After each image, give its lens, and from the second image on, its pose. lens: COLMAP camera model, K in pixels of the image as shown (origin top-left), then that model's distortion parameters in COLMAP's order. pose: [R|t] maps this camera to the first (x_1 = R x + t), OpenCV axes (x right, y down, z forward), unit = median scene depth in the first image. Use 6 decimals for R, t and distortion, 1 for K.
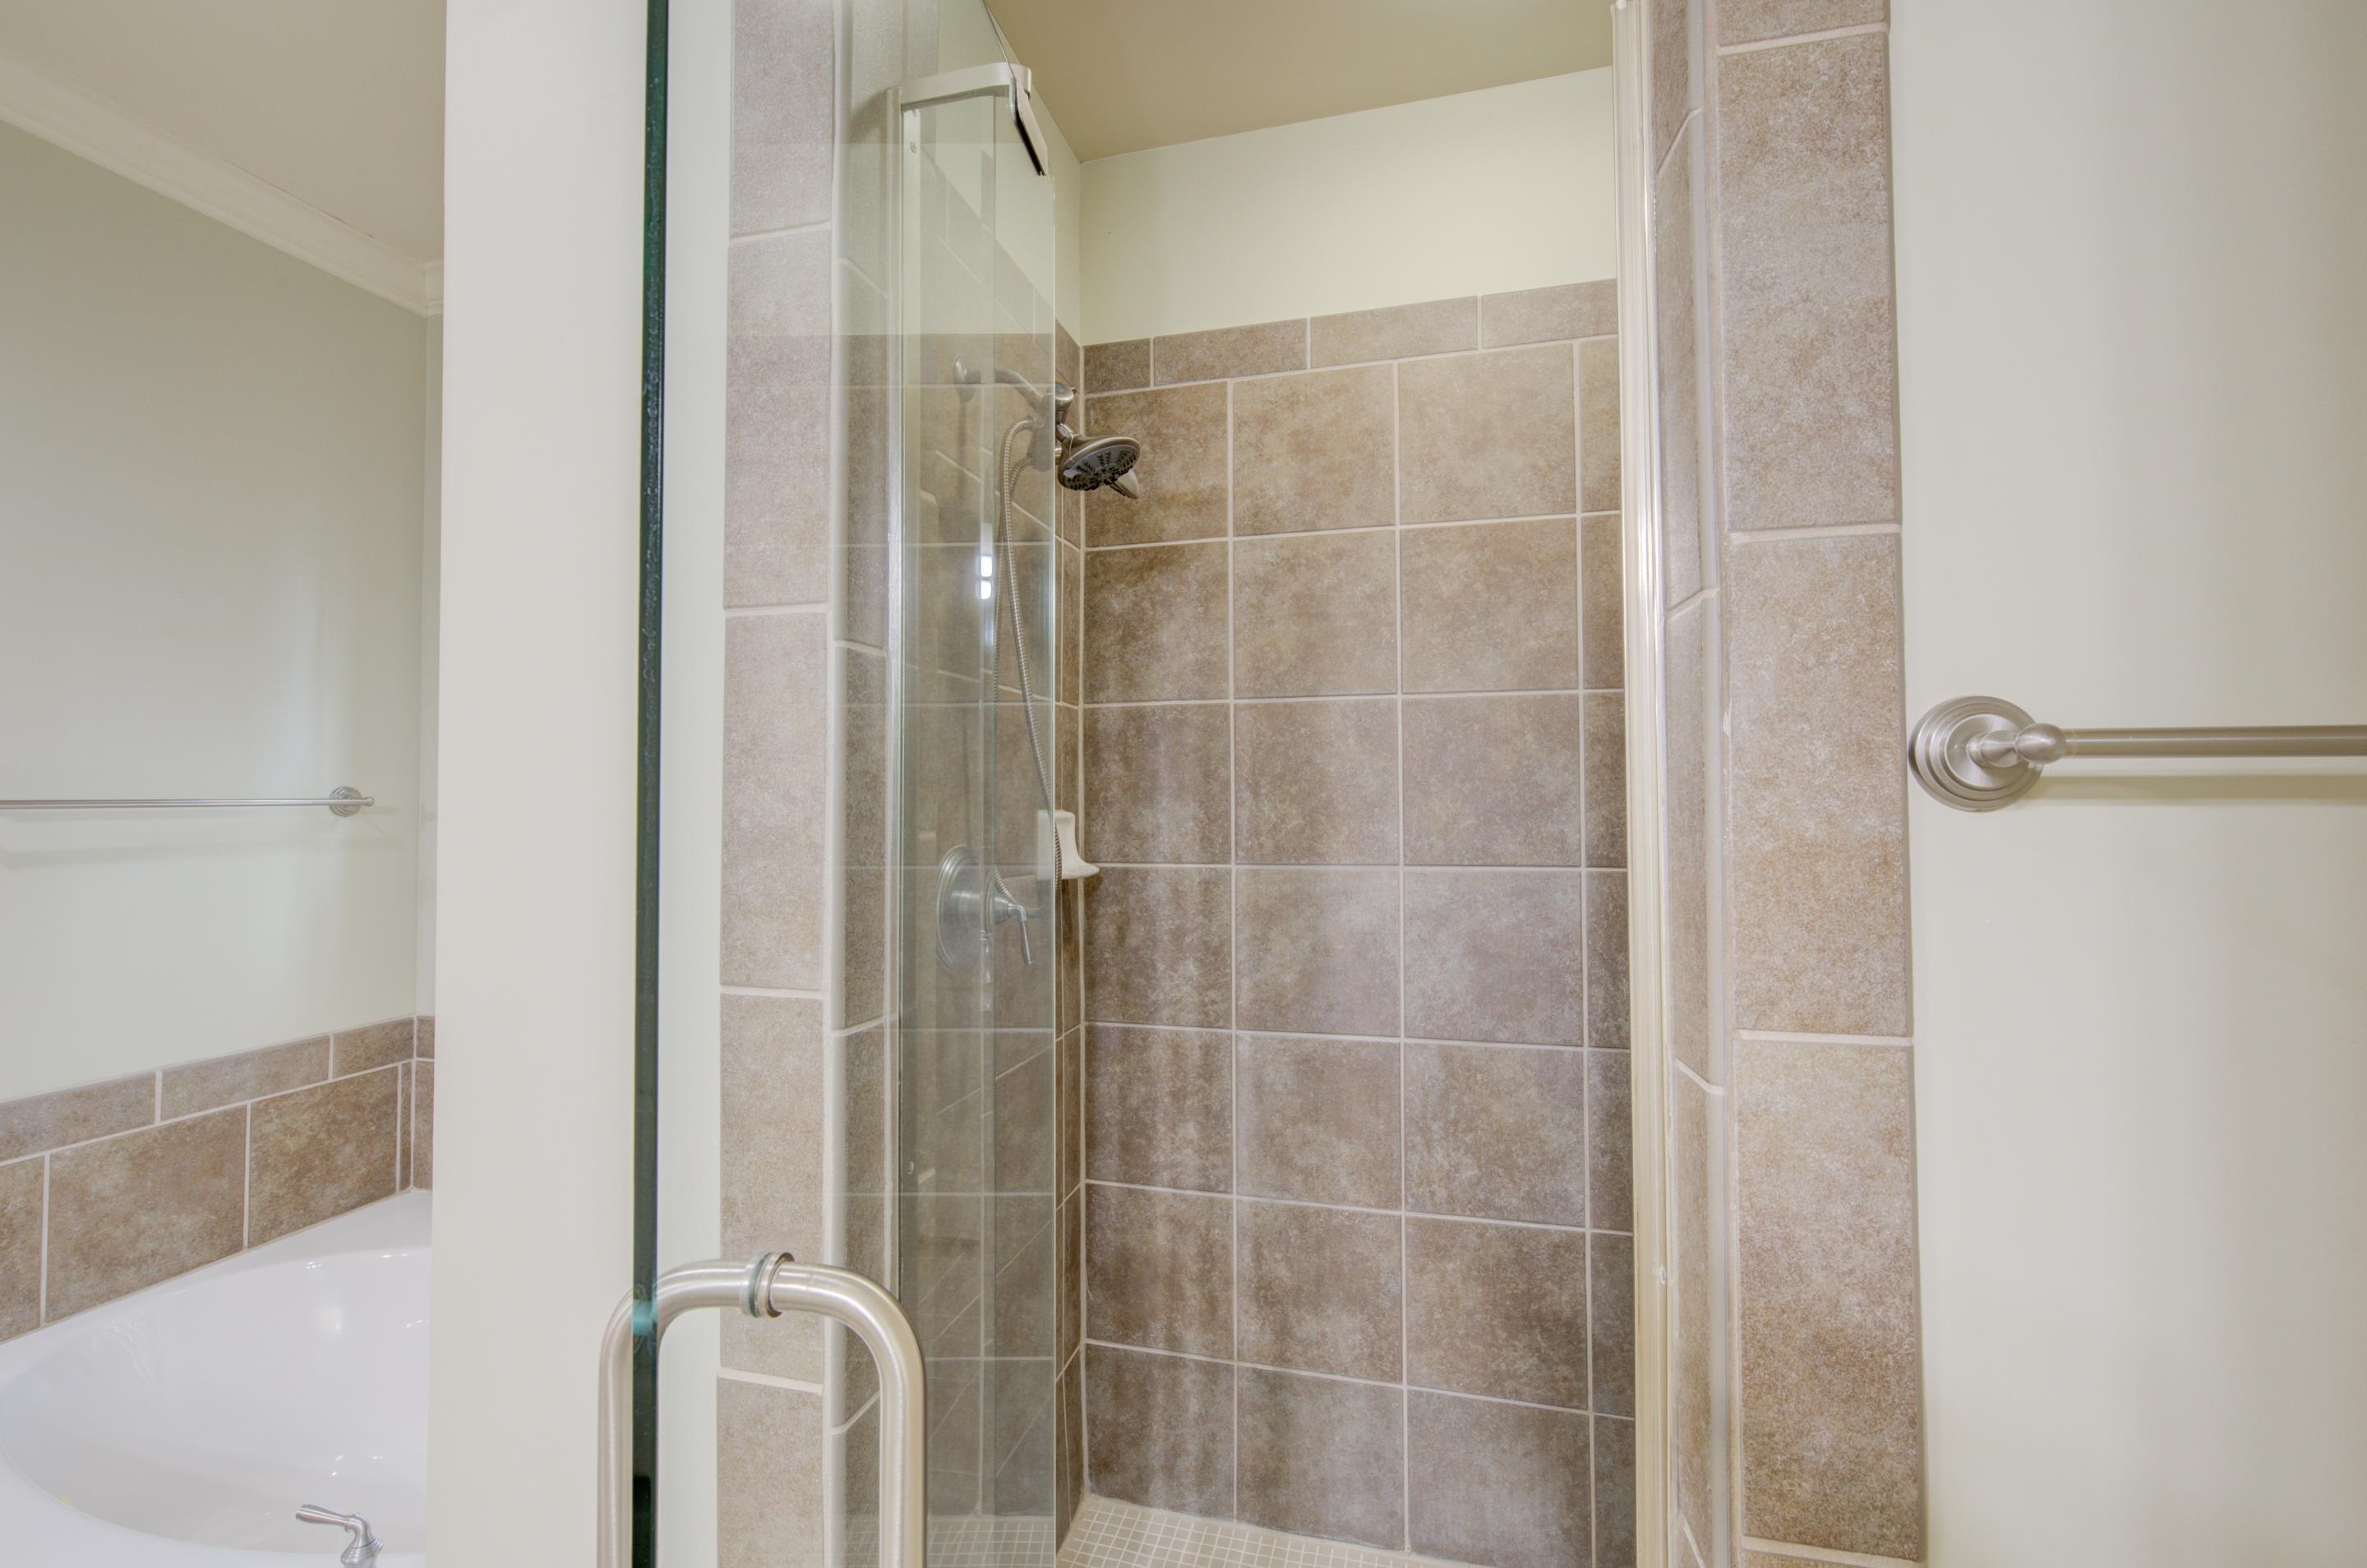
lens RADIAL K [[989.9, 0, 1185.1], [0, 989.9, 792.6], [0, 0, 1]] dist [-0.000332, 0.000007]
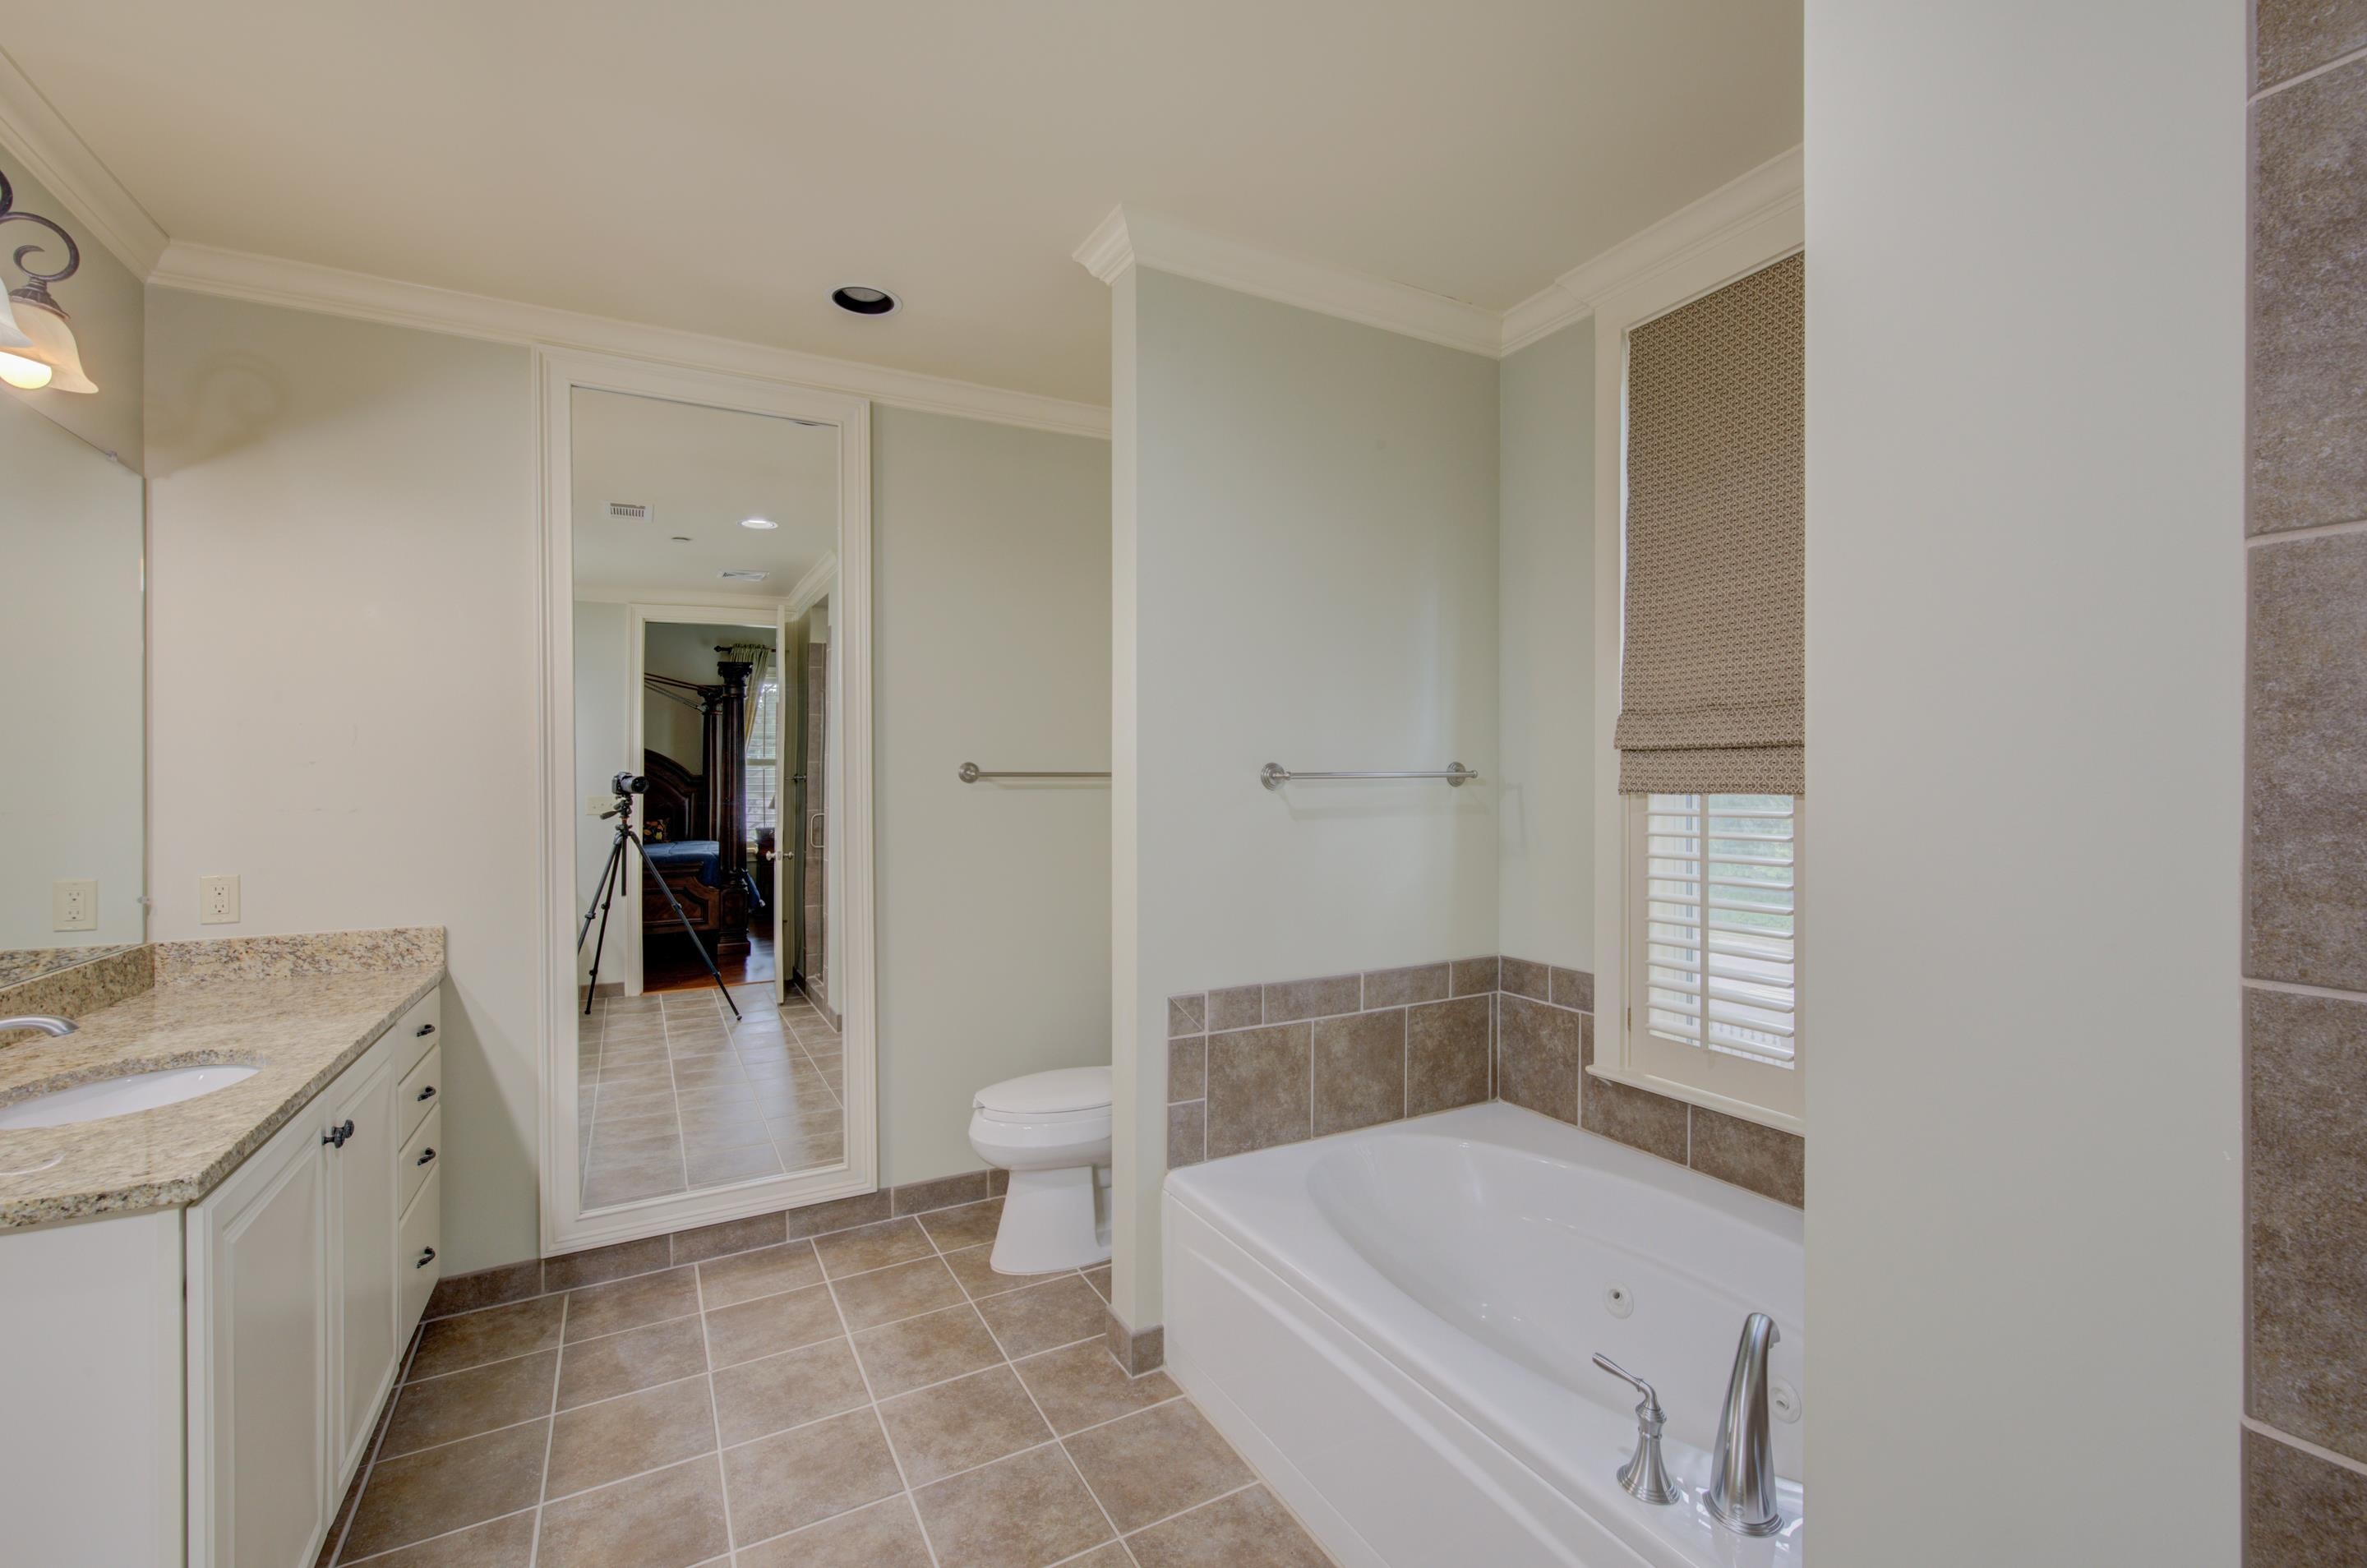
lens RADIAL K [[1000.0, 0, 1183.5], [0, 1000.0, 784.0], [0, 0, 1]] dist [-0.000778, -0.000247]
pose [[0.683384, 0.001446, -0.730058, -0.199330], [0.011003, 0.999864, 0.012280, 0.002607], [0.729976, -0.016424, 0.683275, -0.111071]]
